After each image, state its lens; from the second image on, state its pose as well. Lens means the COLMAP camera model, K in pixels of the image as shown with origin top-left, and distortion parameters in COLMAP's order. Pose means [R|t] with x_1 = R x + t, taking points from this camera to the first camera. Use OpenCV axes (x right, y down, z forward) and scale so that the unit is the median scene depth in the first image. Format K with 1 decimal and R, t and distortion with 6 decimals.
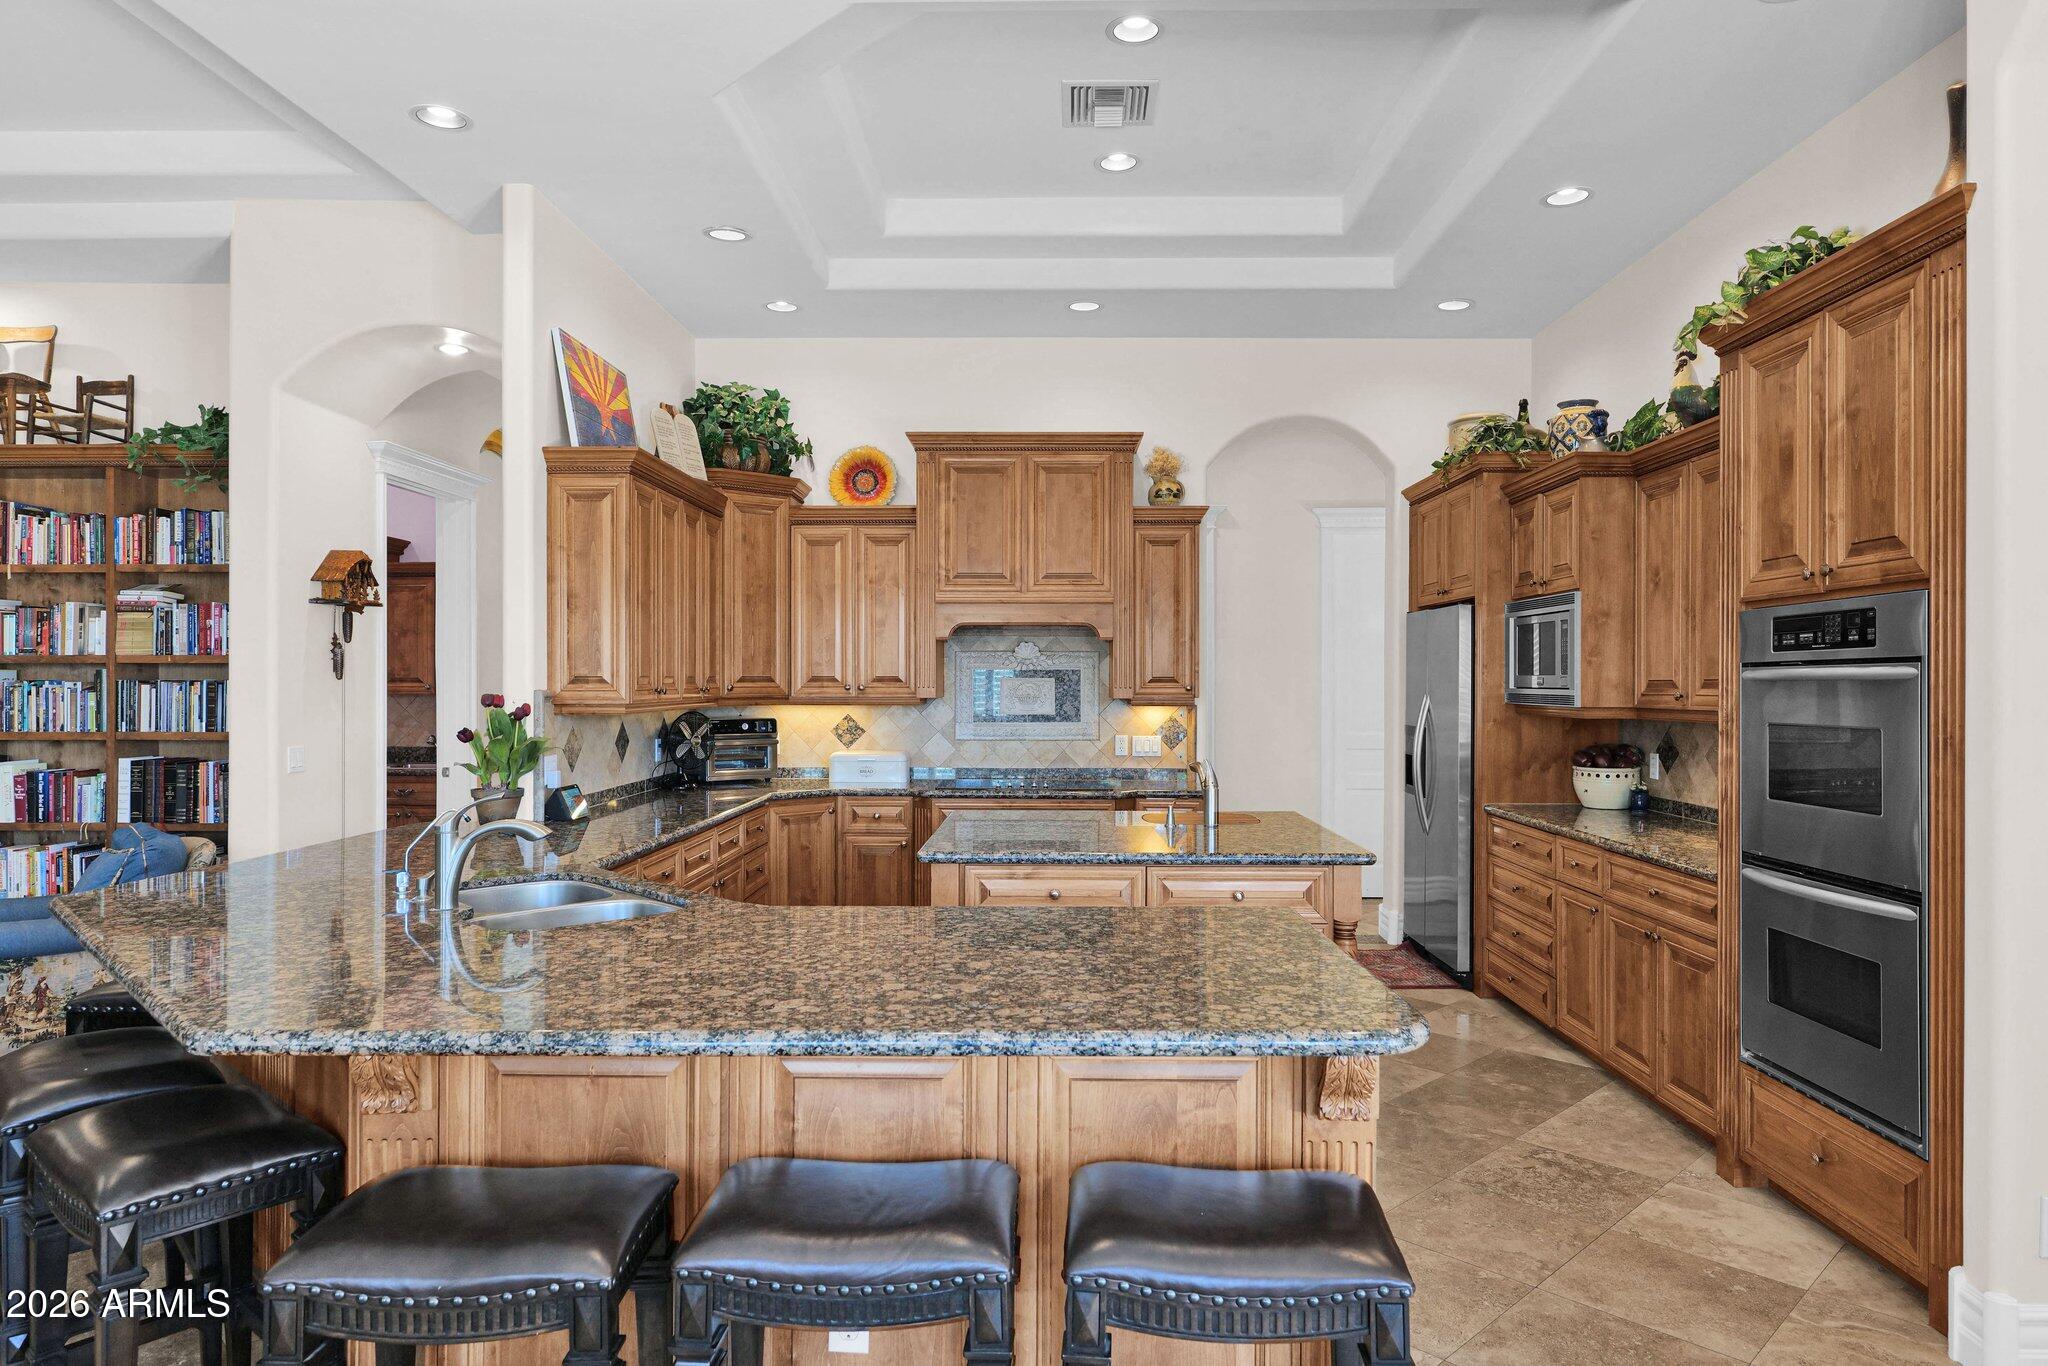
lens RADIAL K [[1220.4, 0, 1024.0], [0, 1220.4, 683.0], [0, 0, 1]] dist [0.002096, 0.000486]
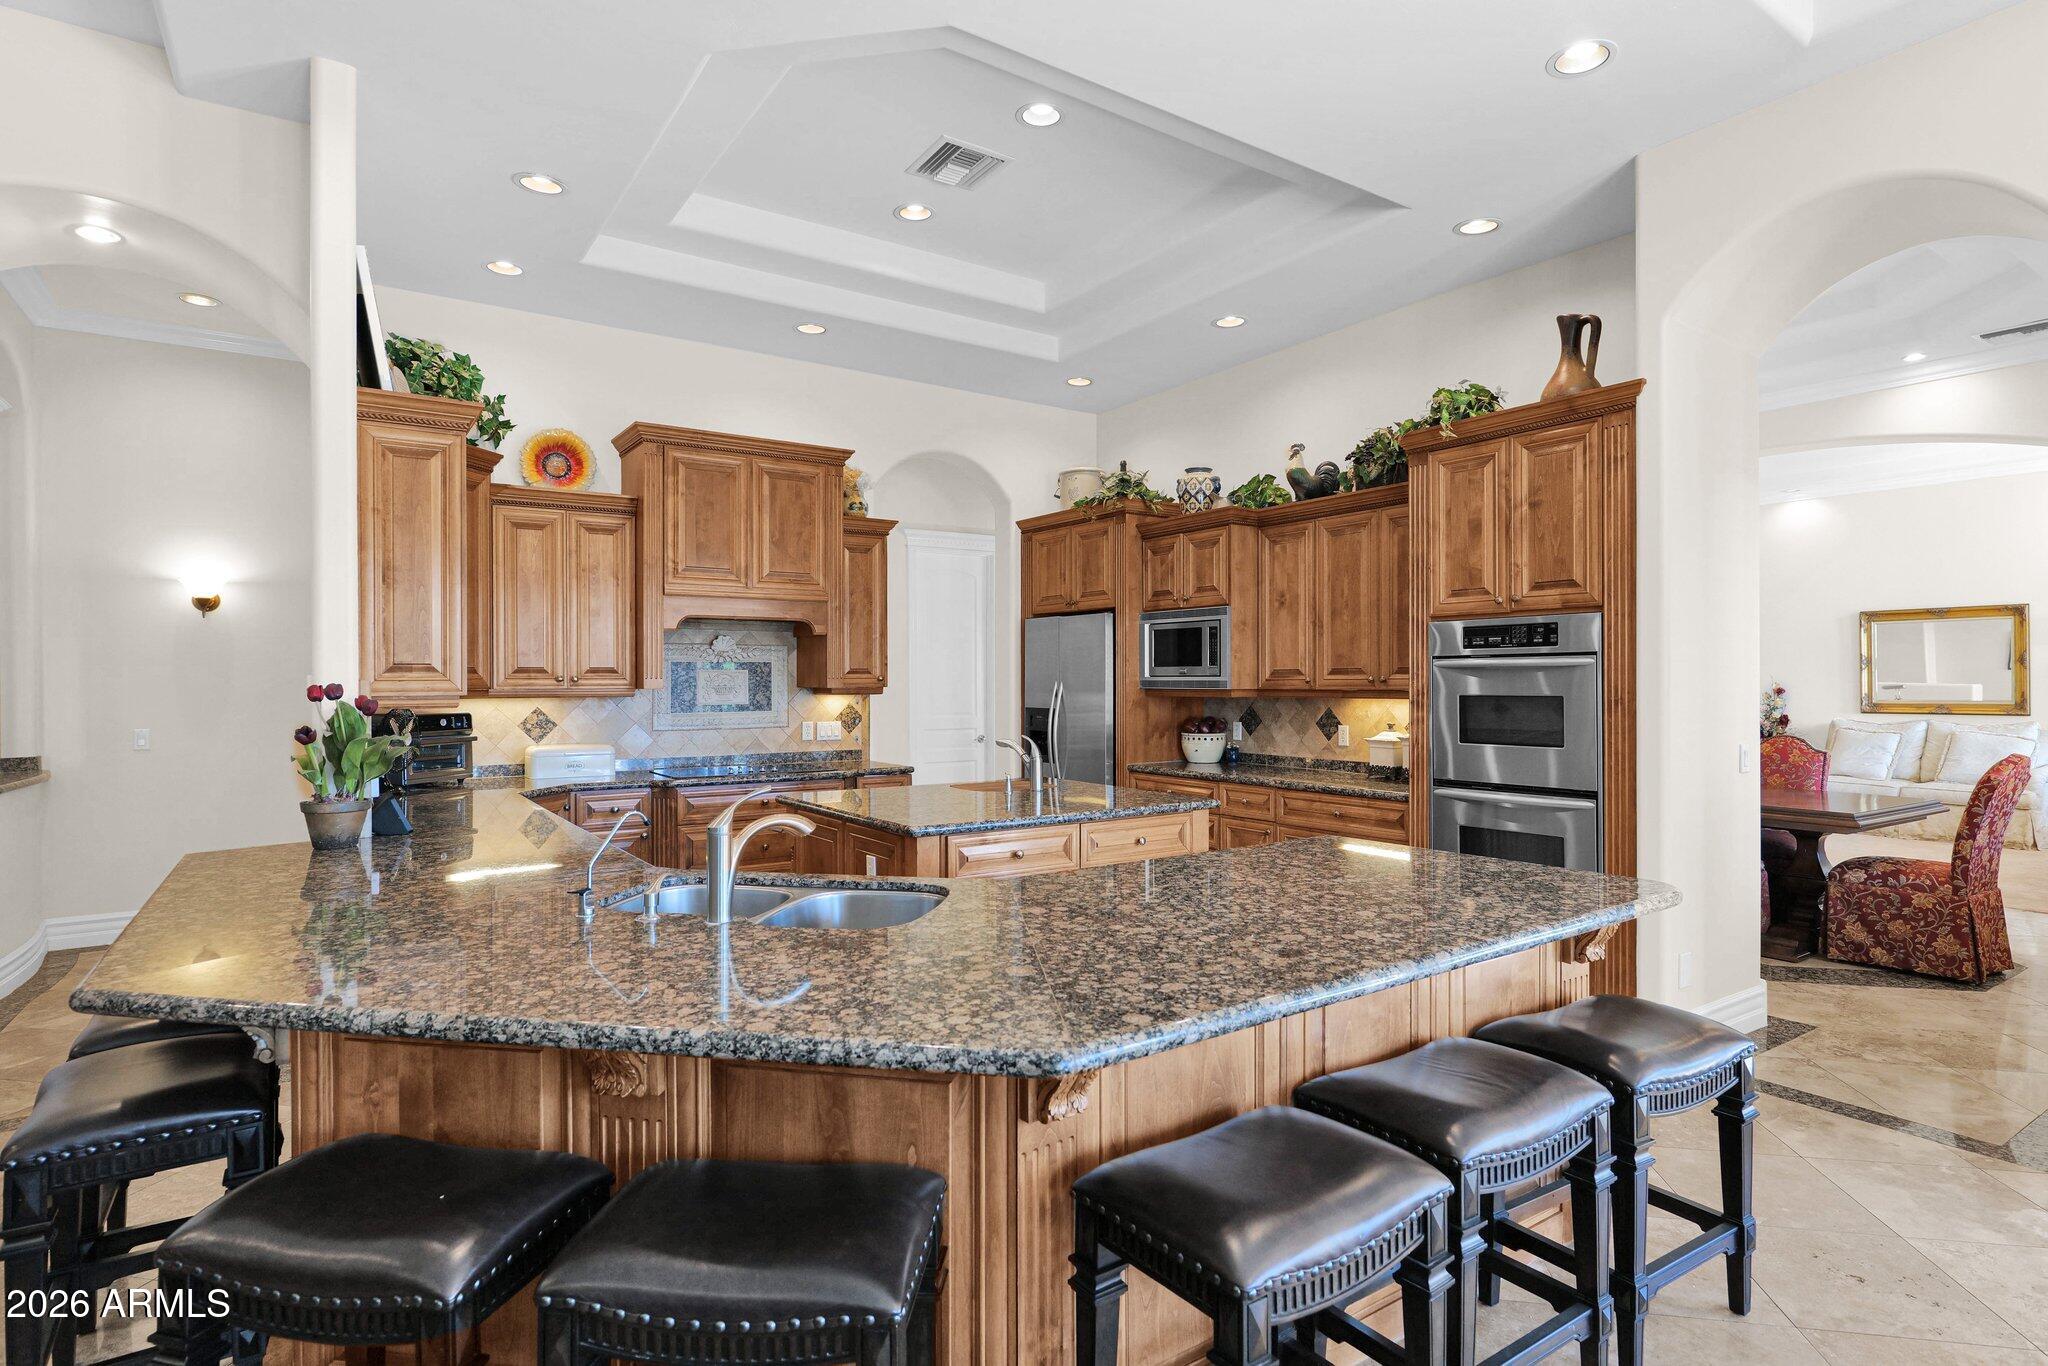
lens RADIAL K [[1053.0, 0, 1024.0], [0, 1053.0, 683.0], [0, 0, 1]] dist [-0.003201, 0.000286]
pose [[0.817341, -0.005847, 0.576125, -0.372167], [0.004476, 0.999983, 0.003800, 0.006106], [-0.576137, -0.000527, 0.817353, 0.131609]]
